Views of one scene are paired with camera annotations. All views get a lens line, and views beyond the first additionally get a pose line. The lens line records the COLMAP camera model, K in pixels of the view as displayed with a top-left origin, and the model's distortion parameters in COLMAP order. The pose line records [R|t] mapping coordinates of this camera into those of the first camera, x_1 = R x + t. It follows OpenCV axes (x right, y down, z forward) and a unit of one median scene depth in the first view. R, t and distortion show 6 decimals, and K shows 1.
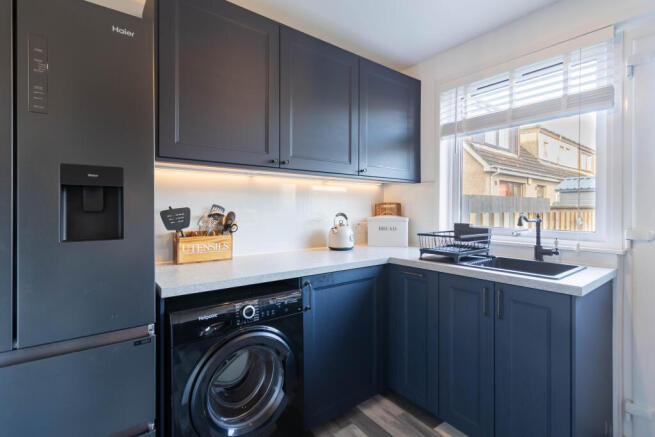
lens RADIAL K [[307.0, 0, 328.2], [0, 307.0, 211.2], [0, 0, 1]] dist [0.001085, 0.000208]
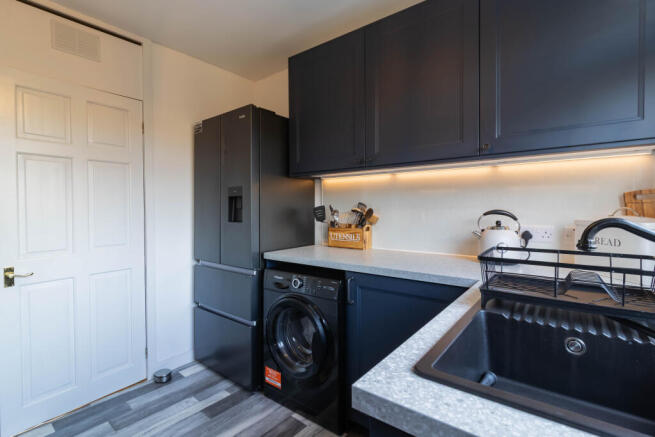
lens RADIAL K [[307.0, 0, 328.2], [0, 307.0, 211.2], [0, 0, 1]] dist [0.001085, 0.000208]
pose [[0.259279, 0.006460, -0.965781, 0.785493], [0.004134, 0.999961, 0.007798, 0.001657], [0.965794, -0.006014, 0.259242, 0.579900]]
